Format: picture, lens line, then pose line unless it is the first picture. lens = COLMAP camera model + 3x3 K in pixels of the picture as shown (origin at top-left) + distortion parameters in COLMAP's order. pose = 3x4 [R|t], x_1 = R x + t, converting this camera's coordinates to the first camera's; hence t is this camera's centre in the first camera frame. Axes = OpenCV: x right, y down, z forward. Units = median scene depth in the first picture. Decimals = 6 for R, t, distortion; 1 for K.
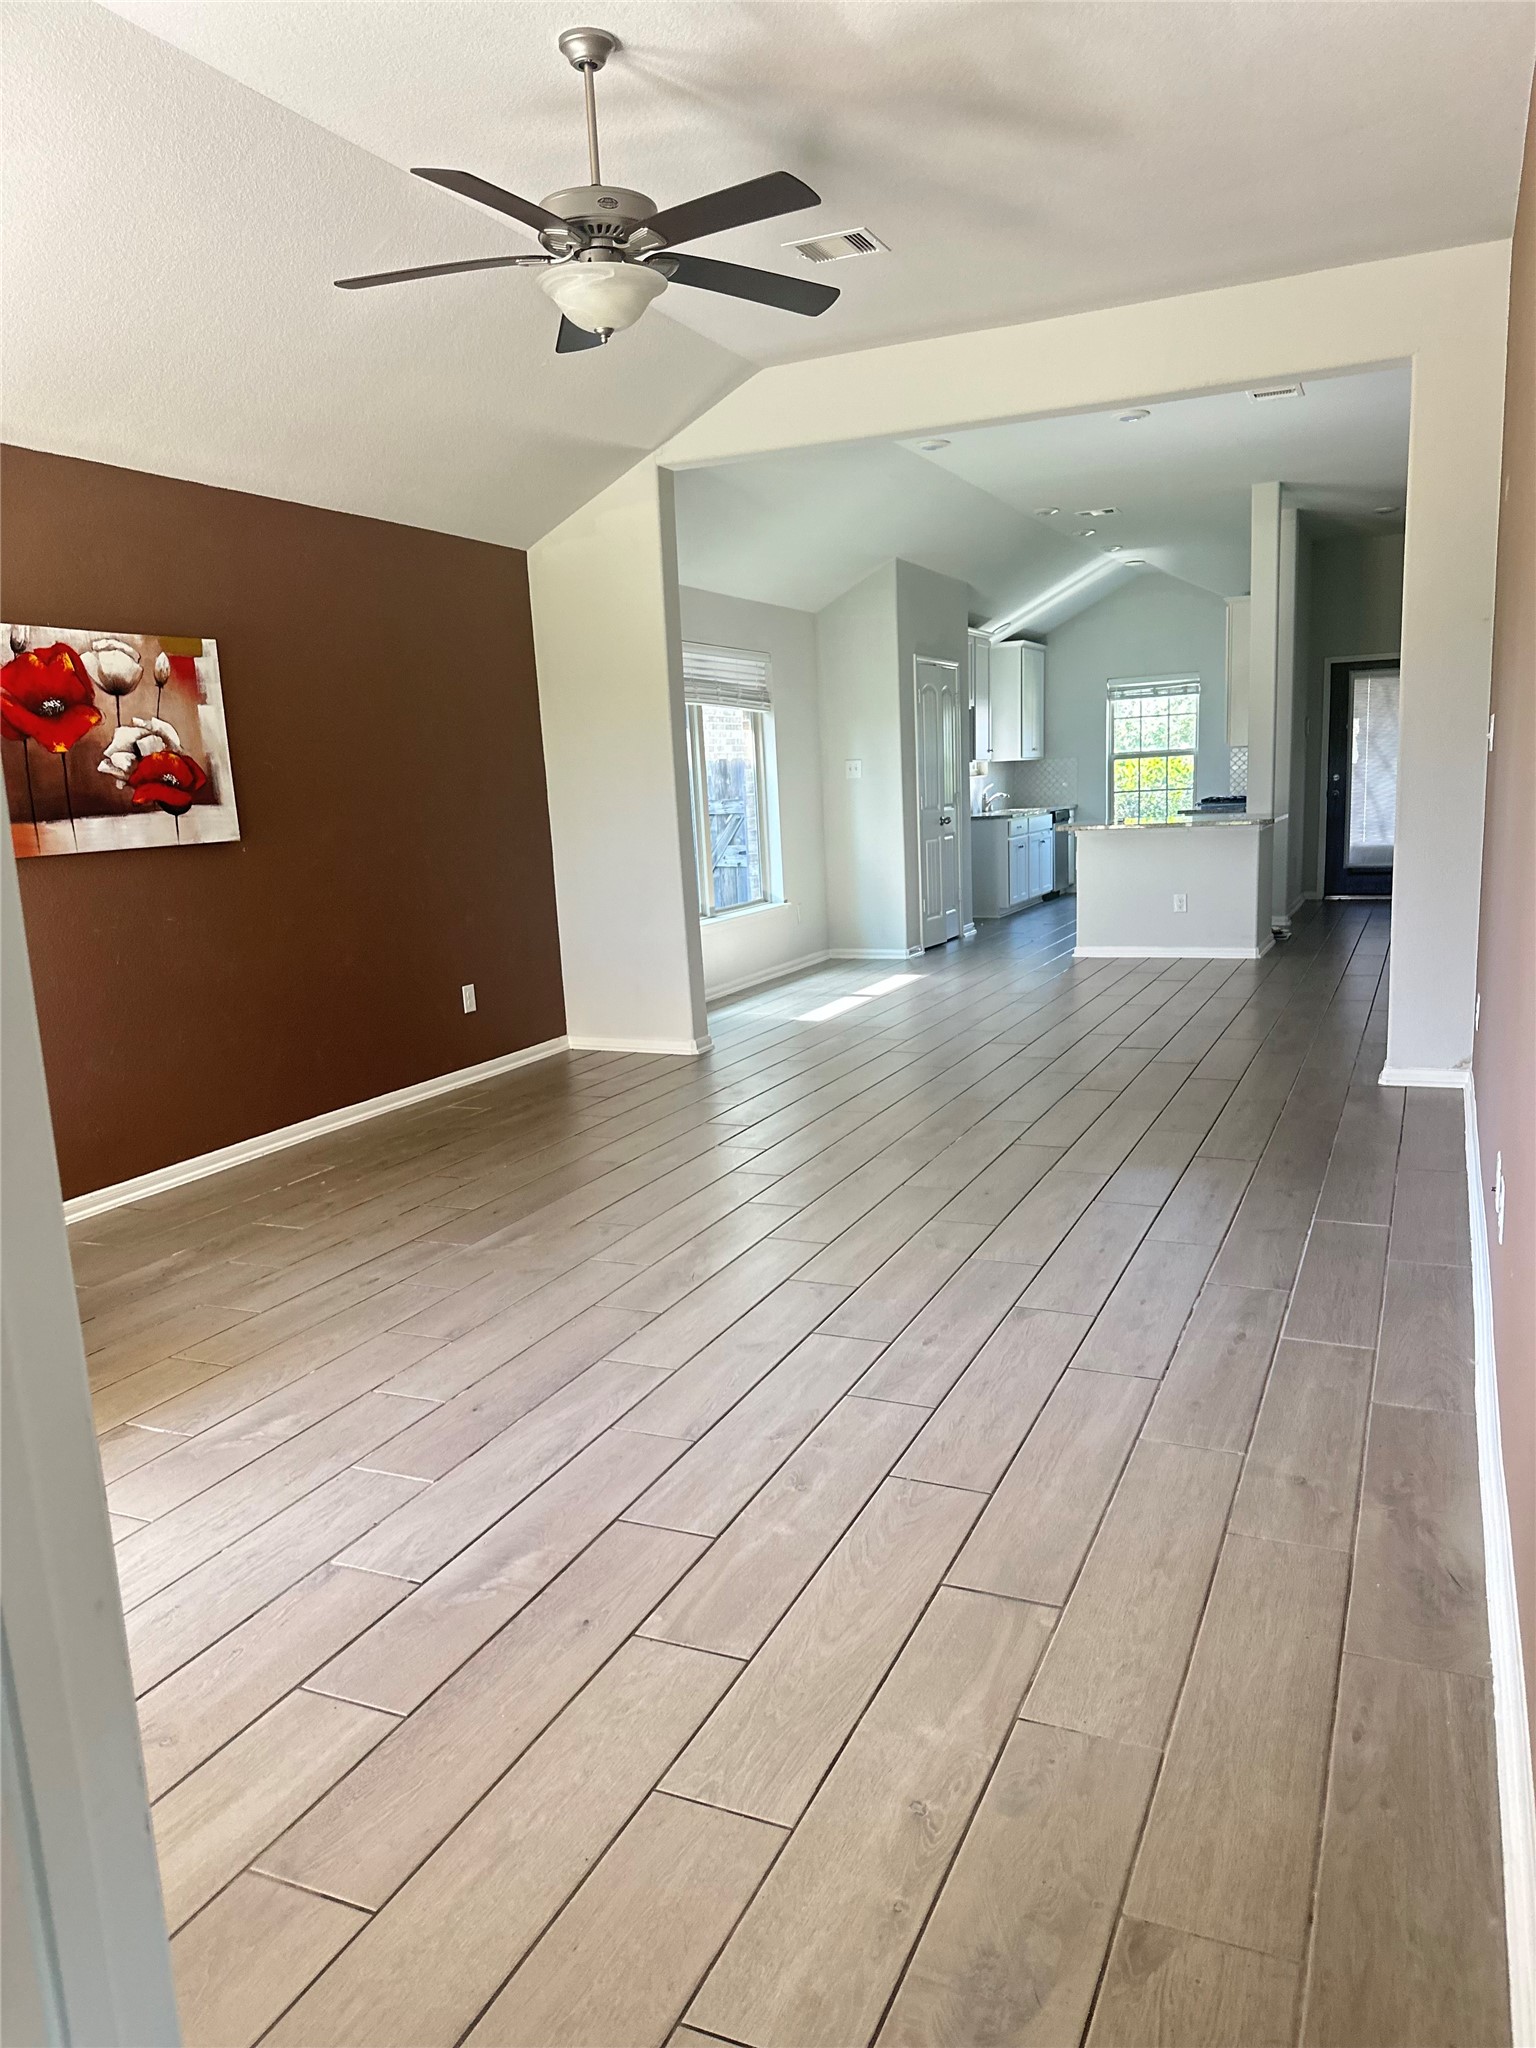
lens RADIAL K [[1469.7, 0, 759.6], [0, 1469.7, 1066.4], [0, 0, 1]] dist [0.090329, -0.044336]
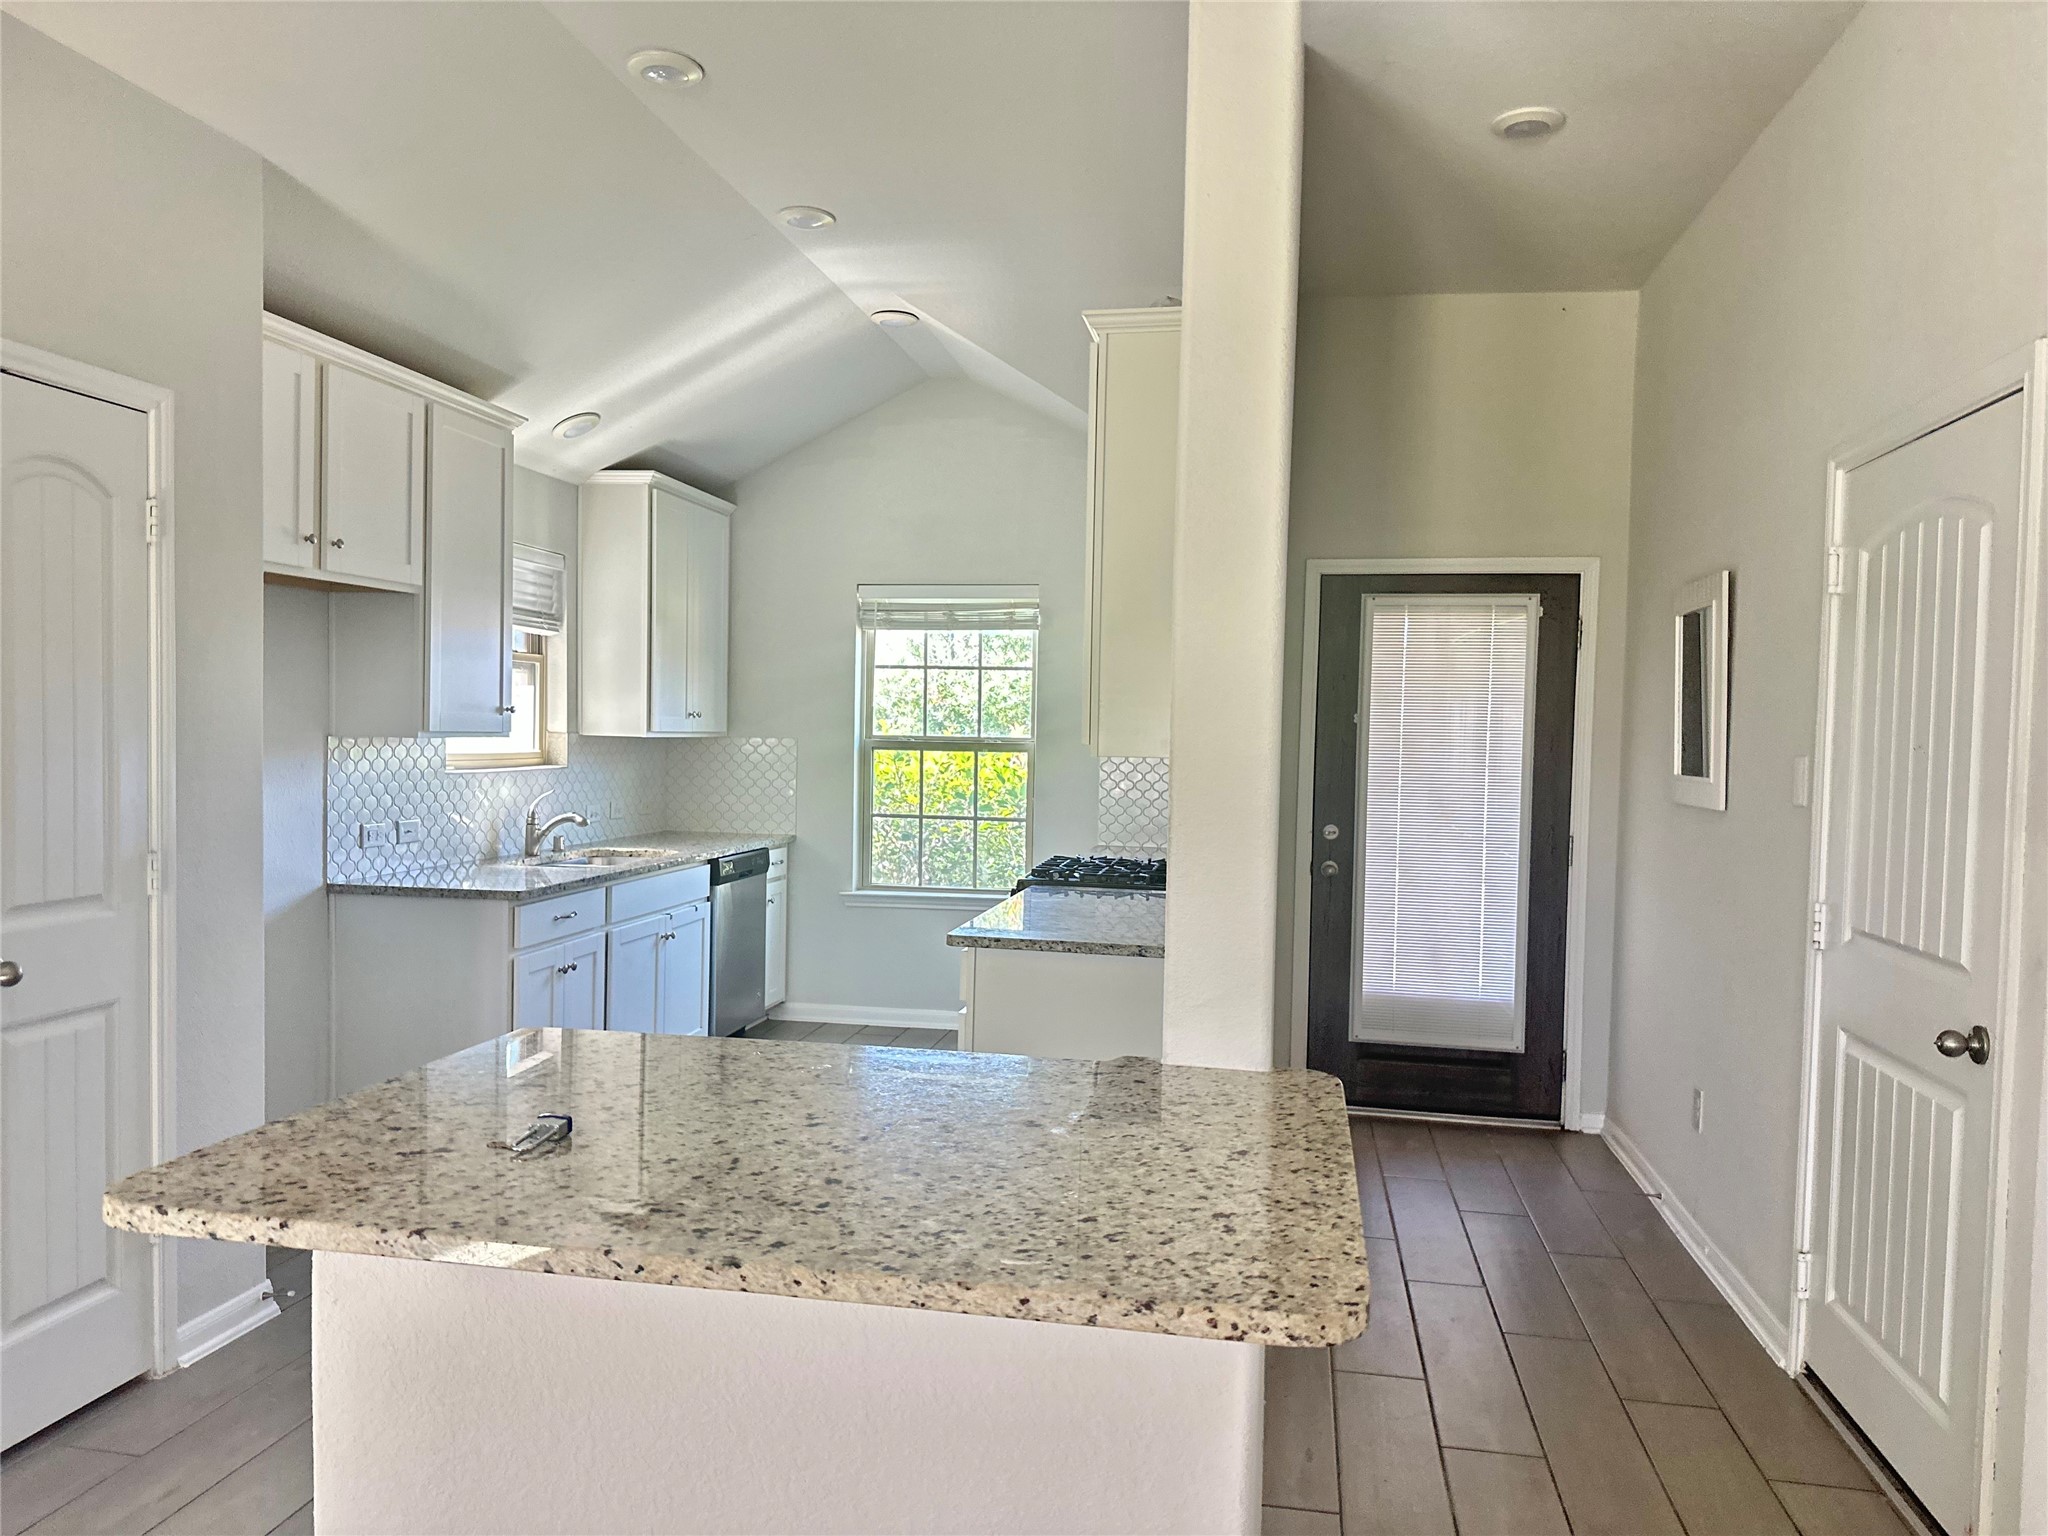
lens RADIAL K [[1469.7, 0, 1030.4], [0, 1469.7, 777.1], [0, 0, 1]] dist [0.090329, -0.044336]
pose [[0.966606, 0.057462, 0.249741, 0.199154], [-0.014904, 0.985493, -0.169063, -0.138640], [-0.255833, 0.159695, 0.953440, 0.625893]]
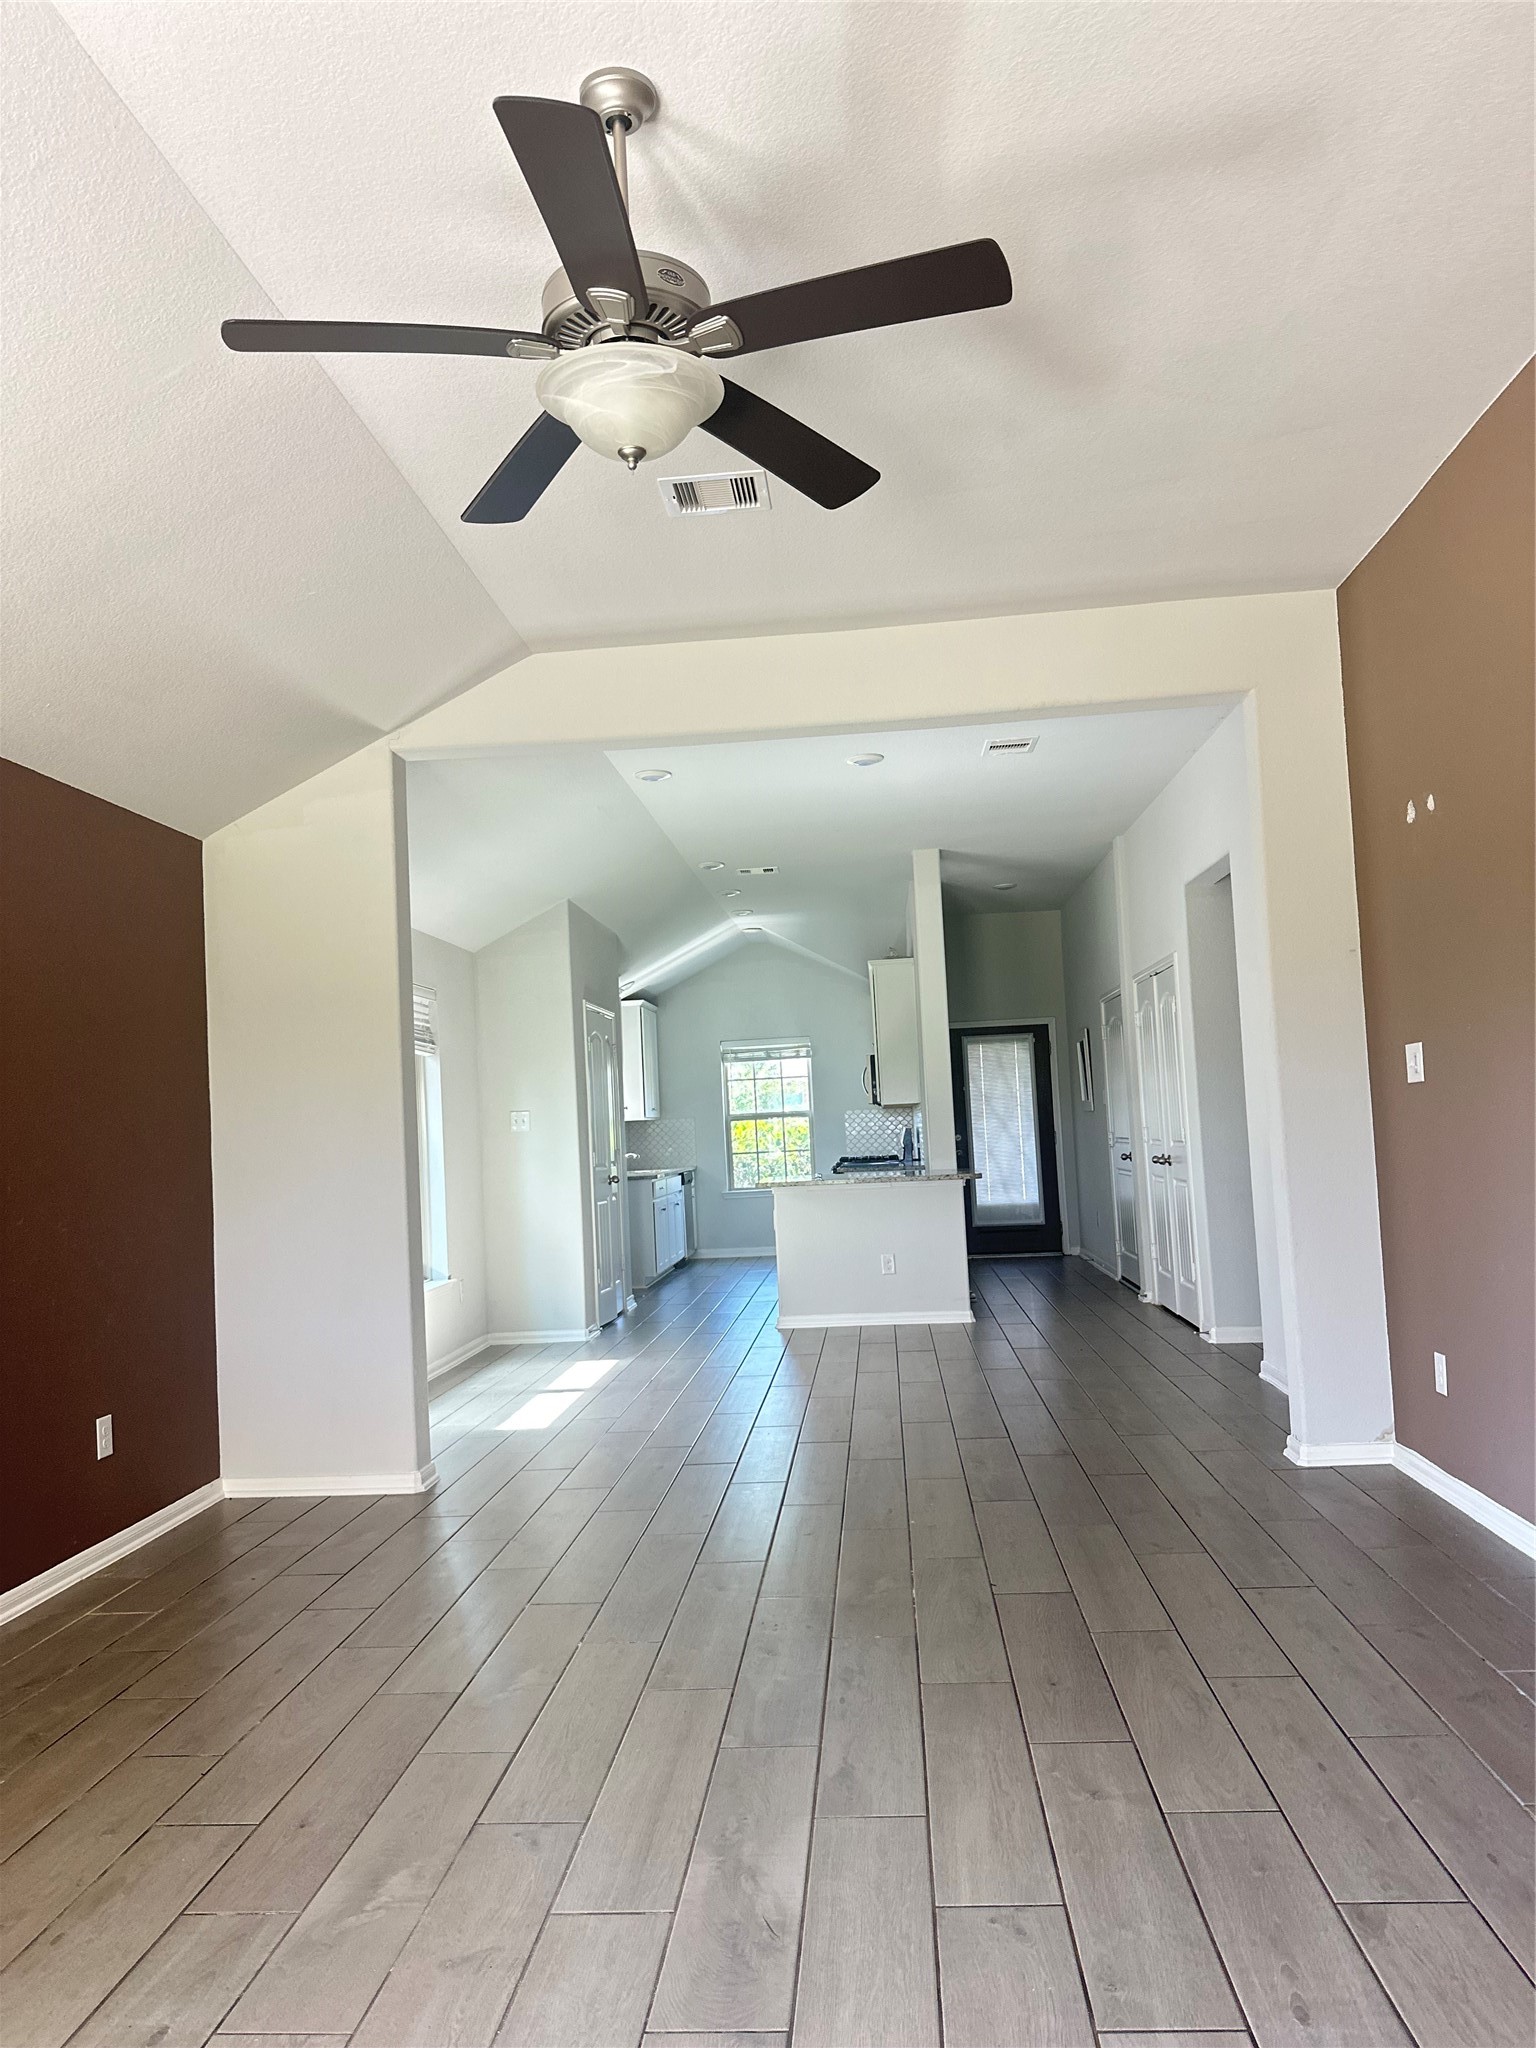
lens RADIAL K [[1469.7, 0, 775.7], [0, 1469.7, 1040.7], [0, 0, 1]] dist [0.090329, -0.044336]
pose [[0.937888, 0.016066, 0.346565, -0.080223], [0.077171, 0.964241, -0.253545, -0.012785], [-0.338246, 0.264541, 0.903110, 0.121886]]
